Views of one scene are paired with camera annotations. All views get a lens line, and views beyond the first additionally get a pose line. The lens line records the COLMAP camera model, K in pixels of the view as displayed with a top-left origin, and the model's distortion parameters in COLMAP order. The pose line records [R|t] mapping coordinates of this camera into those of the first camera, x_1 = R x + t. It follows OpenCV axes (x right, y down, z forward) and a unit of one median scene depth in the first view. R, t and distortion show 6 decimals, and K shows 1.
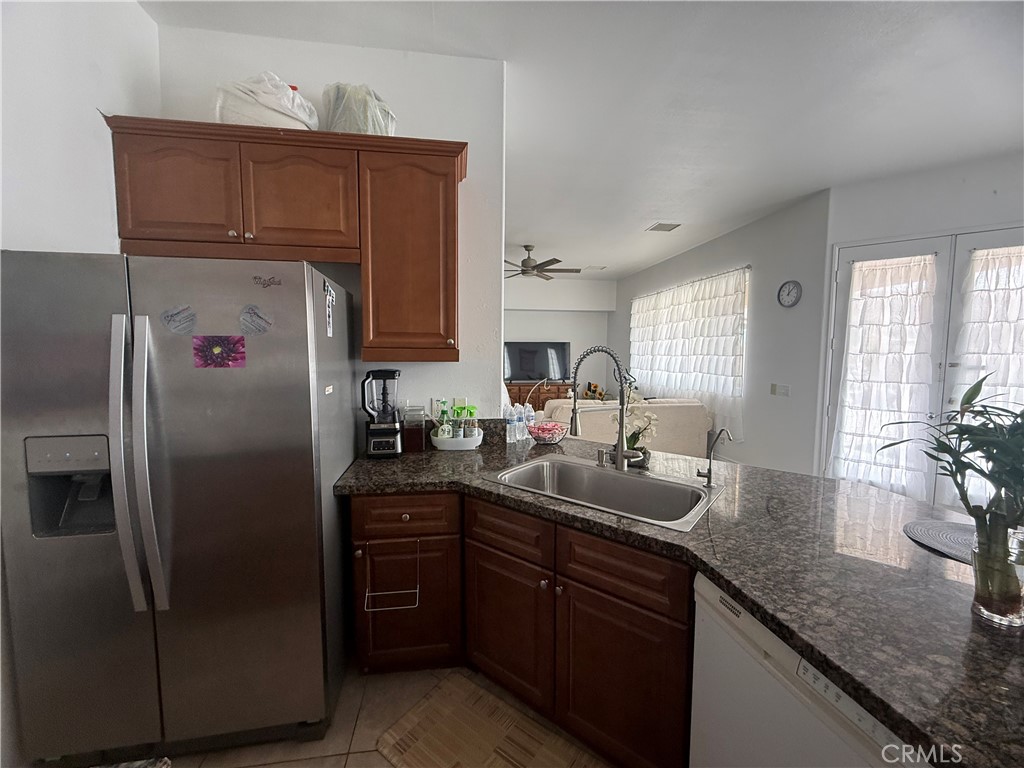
lens RADIAL K [[407.1, 0, 508.3], [0, 407.1, 384.3], [0, 0, 1]] dist [0.000164, -0.000155]
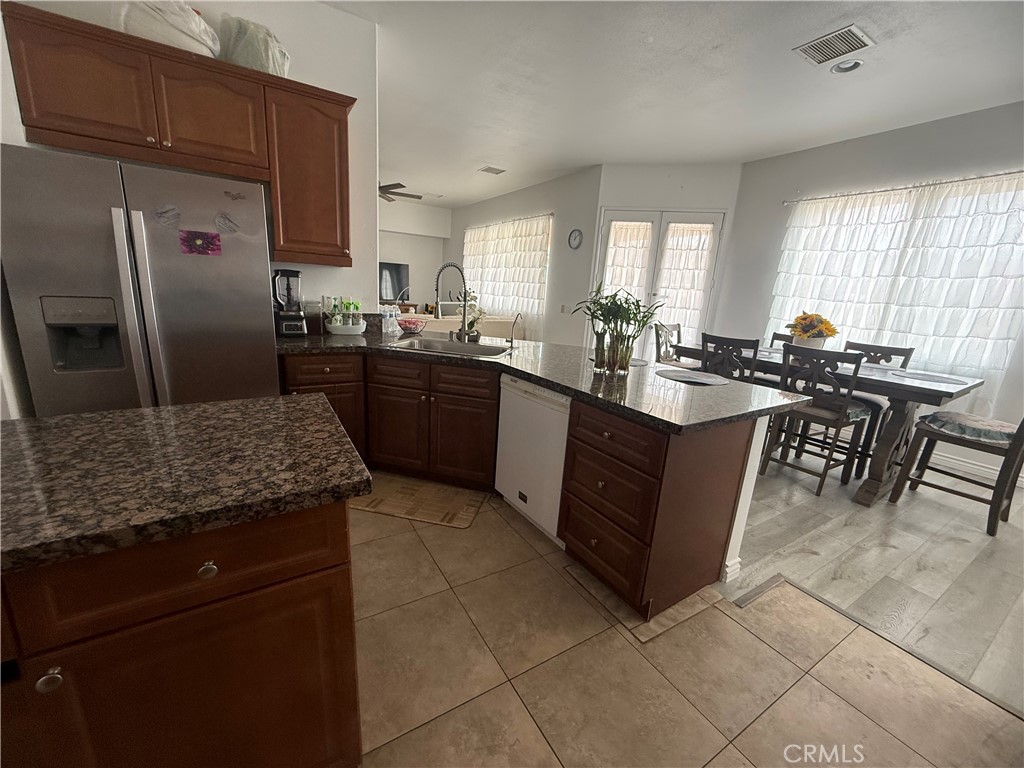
lens RADIAL K [[407.1, 0, 508.3], [0, 407.1, 384.3], [0, 0, 1]] dist [0.000164, -0.000155]
pose [[0.917048, -0.039735, 0.396793, -0.180774], [-0.029325, 0.985610, 0.166474, 0.082990], [-0.397698, -0.164300, 0.902686, -0.482790]]
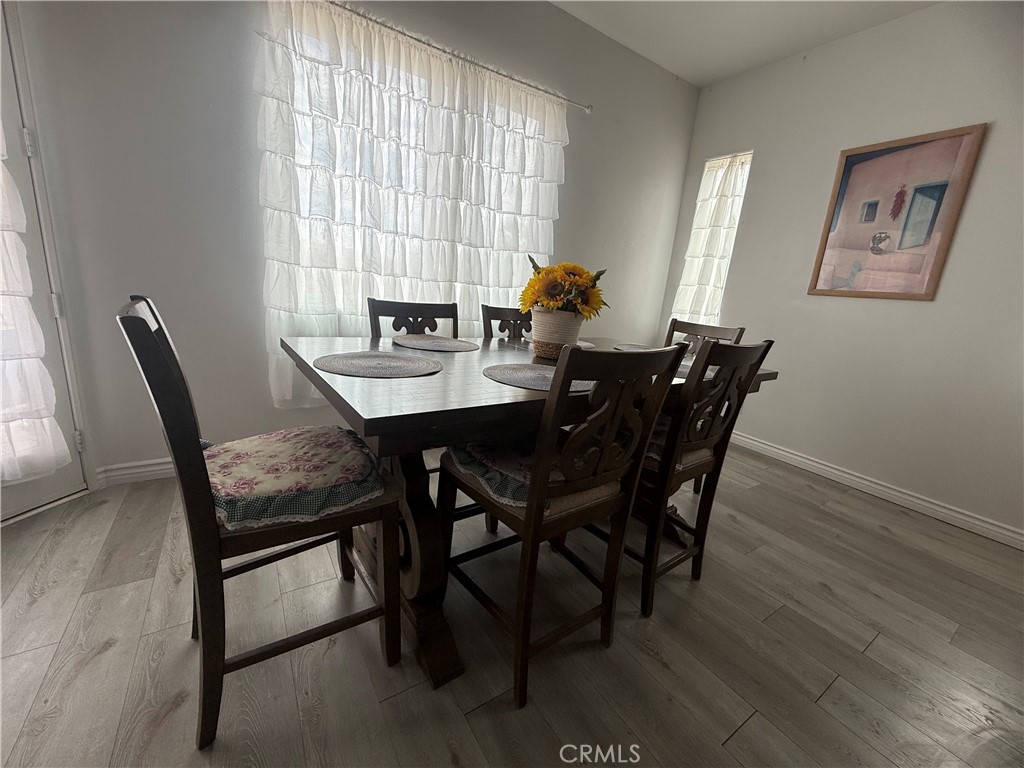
lens RADIAL K [[407.1, 0, 508.3], [0, 407.1, 384.3], [0, 0, 1]] dist [0.000164, -0.000155]
pose [[-0.422029, -0.258533, 0.868938, 0.830002], [-0.027778, 0.961714, 0.272645, 0.056582], [-0.906157, 0.090927, -0.413052, 0.909309]]
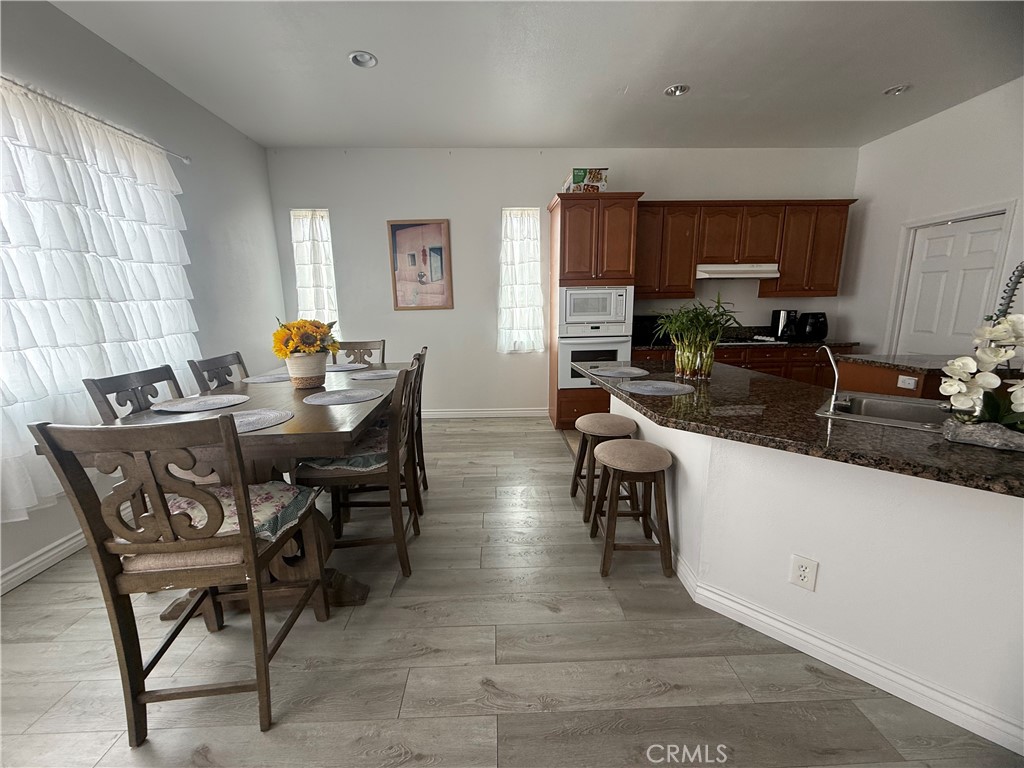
lens RADIAL K [[407.1, 0, 508.3], [0, 407.1, 384.3], [0, 0, 1]] dist [0.000164, -0.000155]
pose [[-0.994188, -0.012076, 0.106975, 0.856269], [0.016177, 0.965647, 0.259353, -0.058188], [-0.106432, 0.259577, -0.959840, 1.476697]]
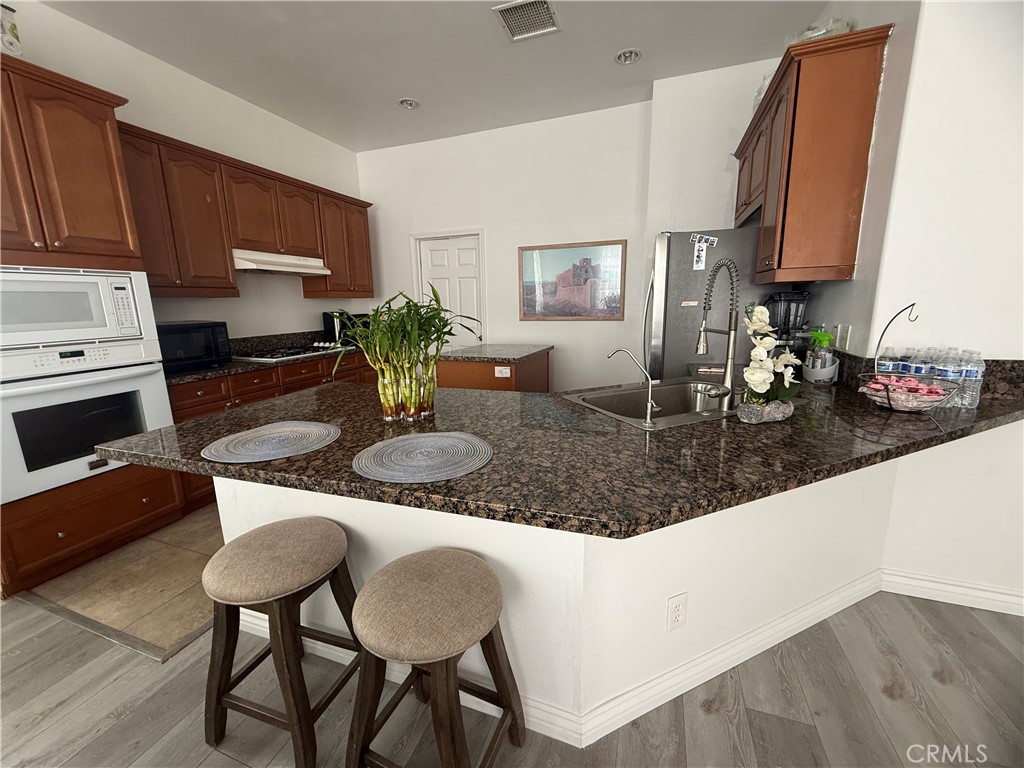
lens RADIAL K [[407.1, 0, 508.3], [0, 407.1, 384.3], [0, 0, 1]] dist [0.000164, -0.000155]
pose [[-0.470107, 0.178869, -0.864295, 0.998592], [-0.049414, 0.972380, 0.228115, -0.004750], [0.881225, 0.149946, -0.448284, 0.822238]]
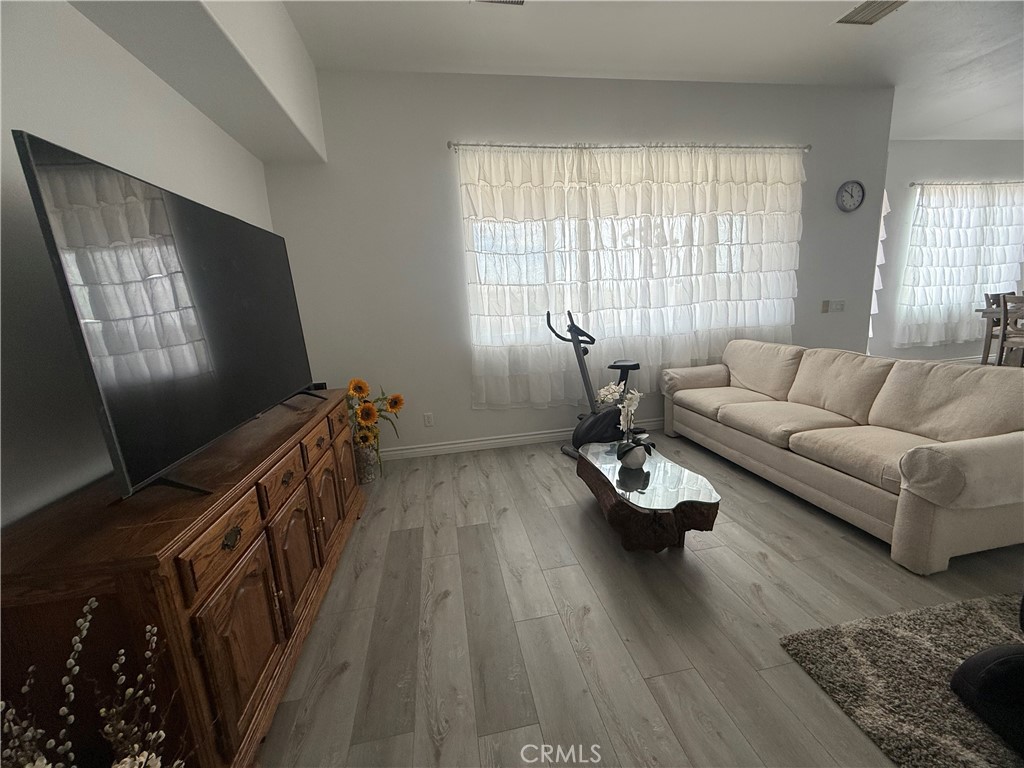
lens RADIAL K [[407.1, 0, 508.3], [0, 407.1, 384.3], [0, 0, 1]] dist [0.000164, -0.000155]
pose [[-0.033446, -0.202299, 0.978753, -0.485153], [0.130955, 0.969970, 0.204959, -0.198939], [-0.990824, 0.135027, -0.005949, 3.530344]]
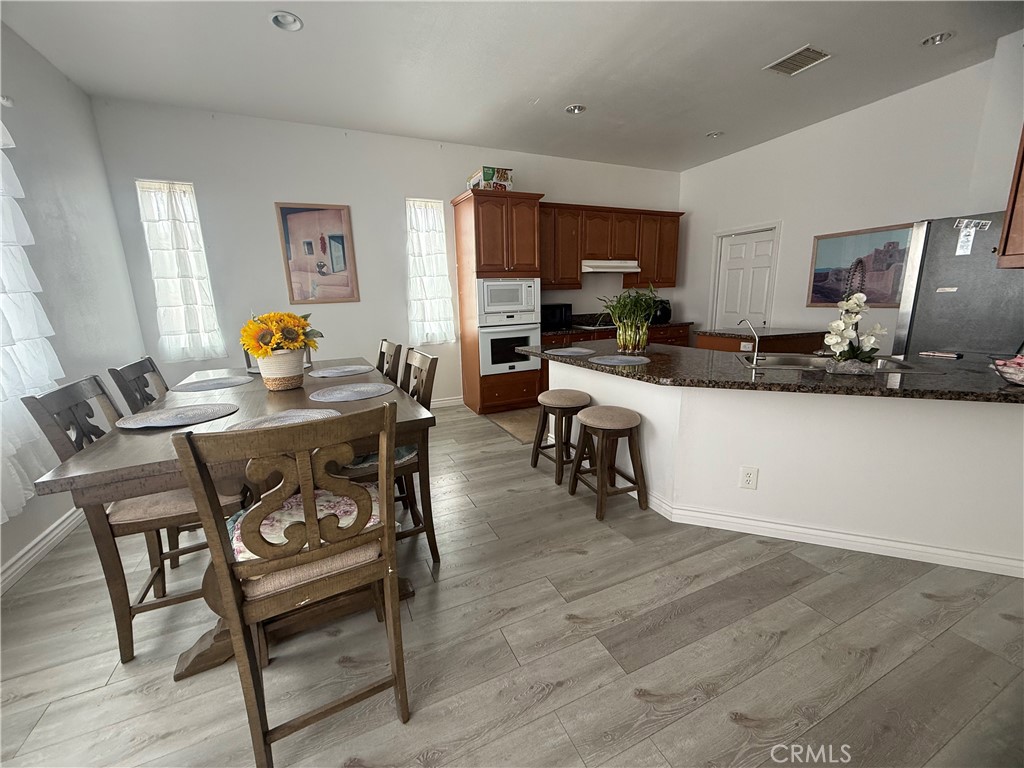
lens RADIAL K [[407.1, 0, 508.3], [0, 407.1, 384.3], [0, 0, 1]] dist [0.000164, -0.000155]
pose [[-0.960301, 0.078897, -0.267576, 1.246261], [0.001871, 0.960973, 0.276637, -0.054649], [0.278959, 0.265154, -0.922971, 1.532386]]
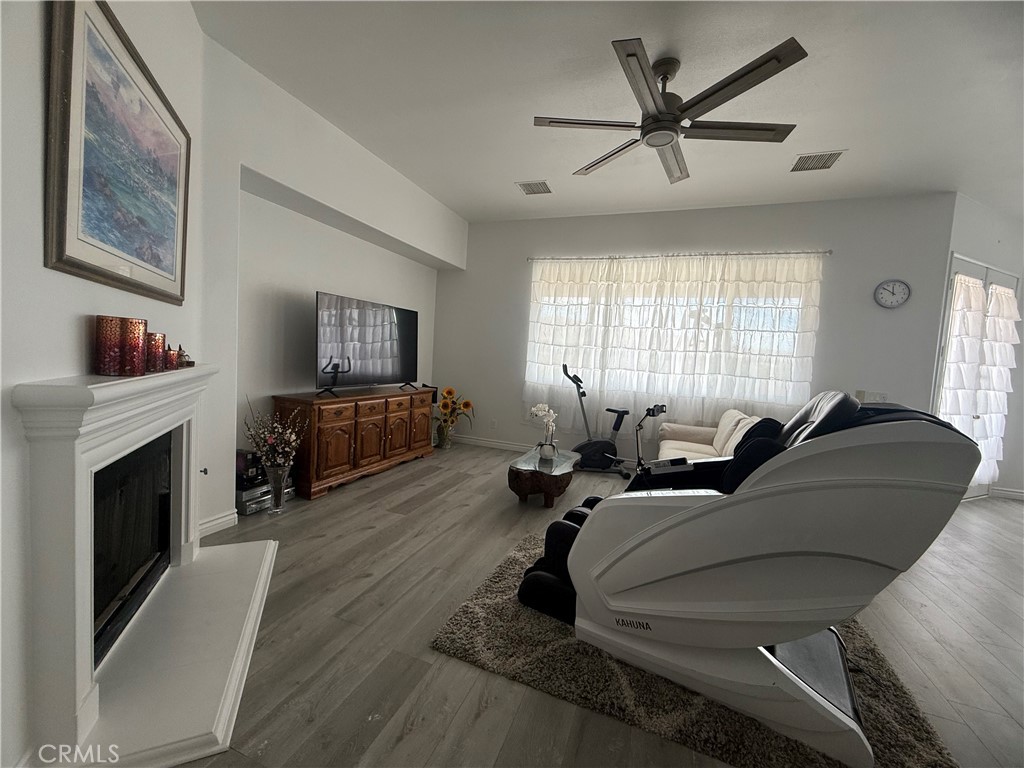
lens RADIAL K [[407.1, 0, 508.3], [0, 407.1, 384.3], [0, 0, 1]] dist [0.000164, -0.000155]
pose [[0.486143, -0.038857, 0.873015, -1.069525], [0.007184, 0.999155, 0.040471, -0.116348], [-0.873850, -0.013403, 0.486011, 2.544395]]
